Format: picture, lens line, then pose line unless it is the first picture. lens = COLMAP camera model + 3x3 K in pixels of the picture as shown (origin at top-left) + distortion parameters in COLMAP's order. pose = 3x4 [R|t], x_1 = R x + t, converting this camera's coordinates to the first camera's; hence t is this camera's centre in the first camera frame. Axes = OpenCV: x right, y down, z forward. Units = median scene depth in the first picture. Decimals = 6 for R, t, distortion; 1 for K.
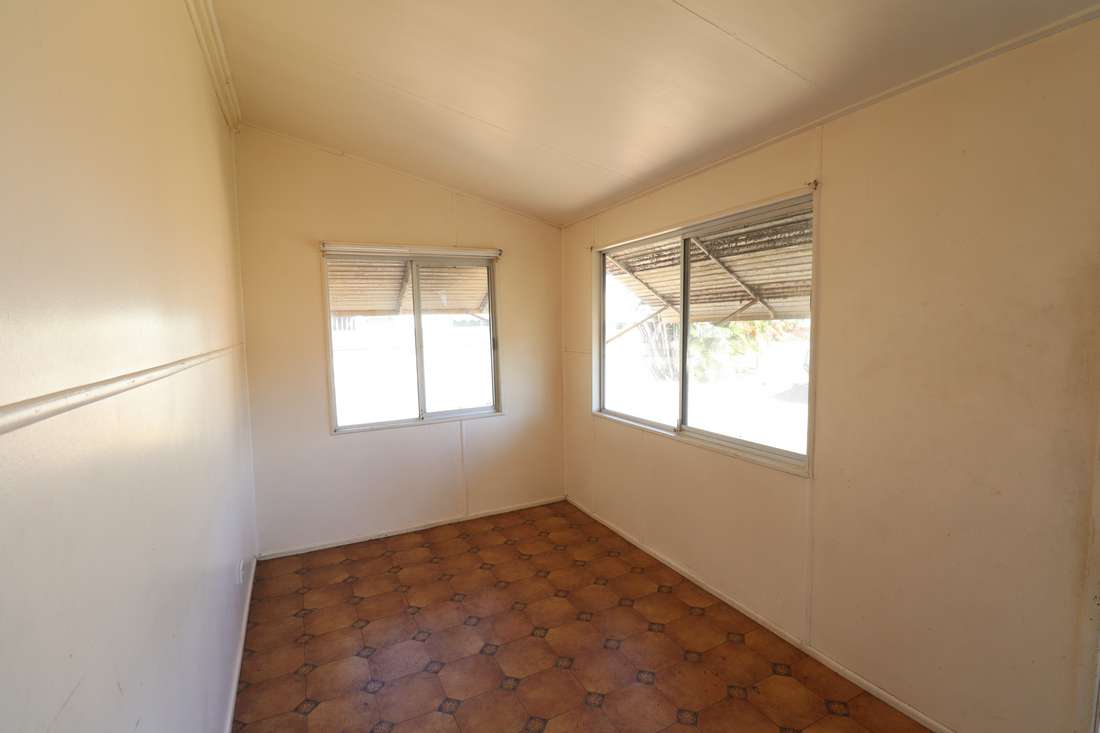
lens RADIAL K [[513.1, 0, 555.1], [0, 513.1, 377.8], [0, 0, 1]] dist [-0.002109, -0.000095]
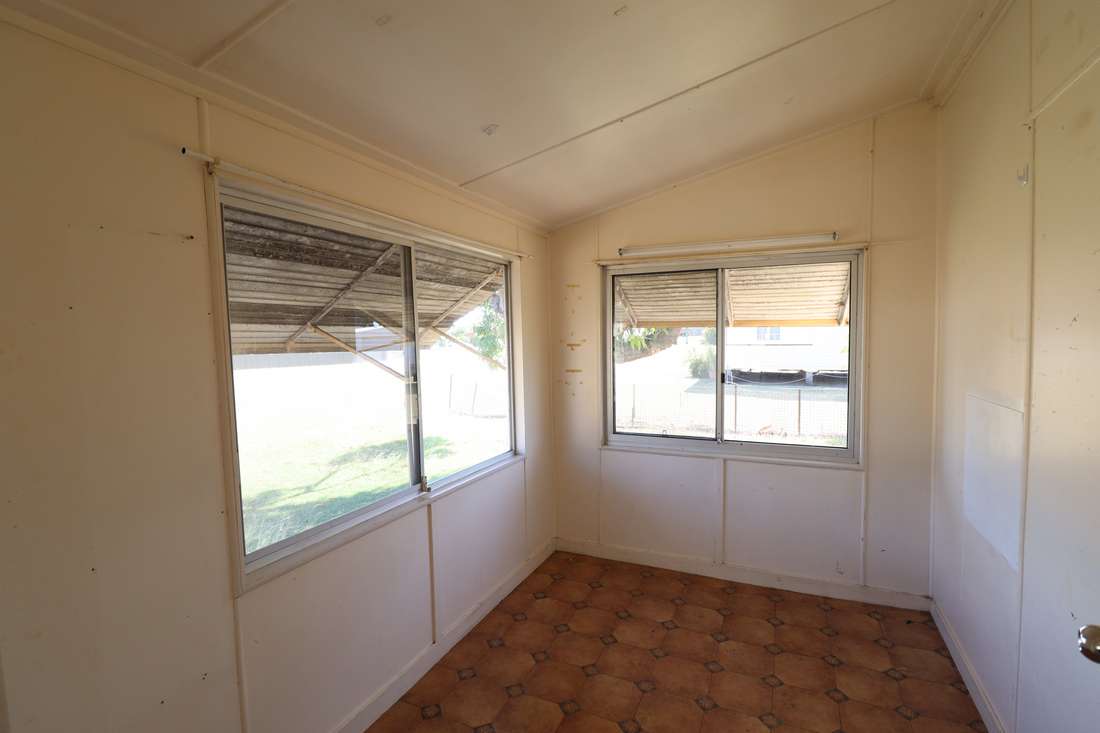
lens RADIAL K [[493.3, 0, 555.6], [0, 493.3, 368.9], [0, 0, 1]] dist [-0.026469, 0.000227]
pose [[-0.626527, -0.012569, 0.779299, -0.609371], [0.112780, 0.987885, 0.106604, -0.164139], [-0.771197, 0.154679, -0.617519, 1.554755]]
